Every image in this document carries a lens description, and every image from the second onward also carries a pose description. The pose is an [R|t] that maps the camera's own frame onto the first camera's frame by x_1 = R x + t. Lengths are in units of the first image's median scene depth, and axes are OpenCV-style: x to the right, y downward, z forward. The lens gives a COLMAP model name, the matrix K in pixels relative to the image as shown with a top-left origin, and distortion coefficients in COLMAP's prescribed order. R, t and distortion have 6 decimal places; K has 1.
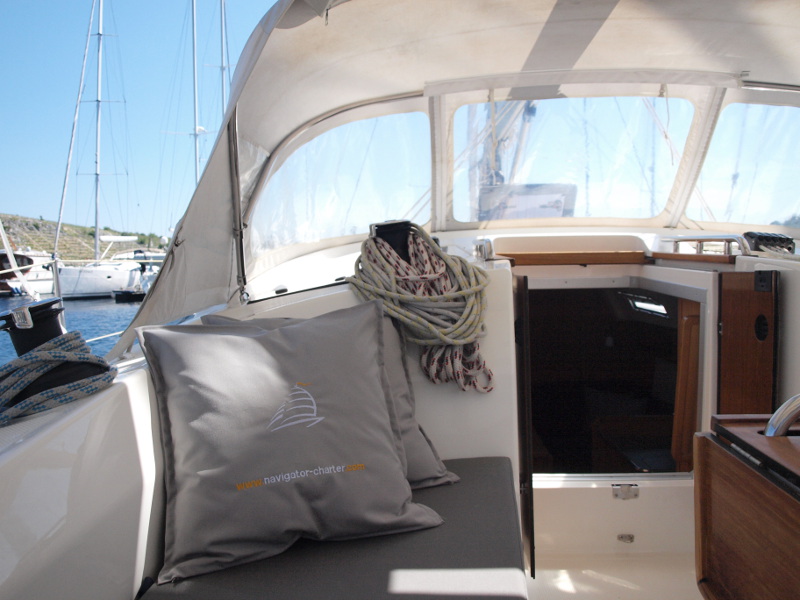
lens RADIAL K [[654.2, 0, 400.0], [0, 654.2, 300.0], [0, 0, 1]] dist [-0.118441, 0.086035]
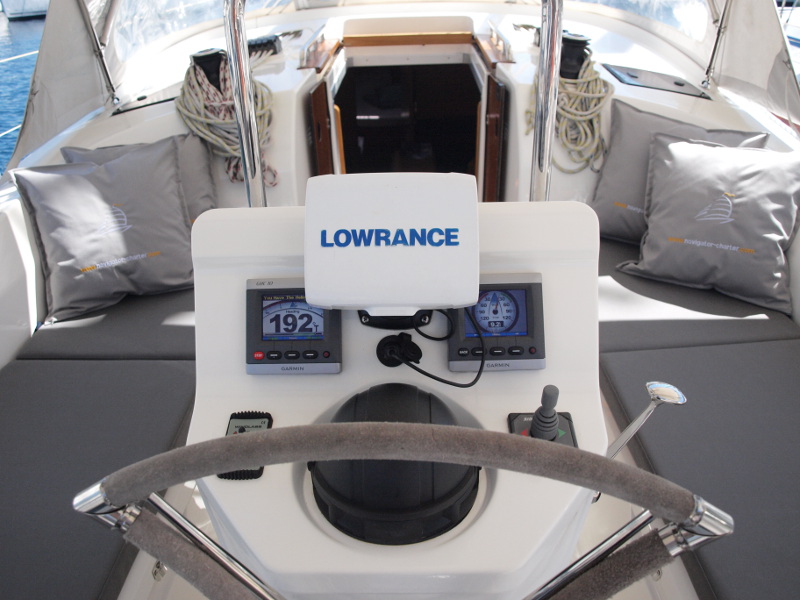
lens RADIAL K [[654.2, 0, 400.0], [0, 654.2, 300.0], [0, 0, 1]] dist [-0.118441, 0.086035]
pose [[0.999180, -0.030904, 0.026172, 0.370648], [0.016912, 0.905639, 0.423712, -0.235131], [-0.036797, -0.422922, 0.905419, -0.416811]]
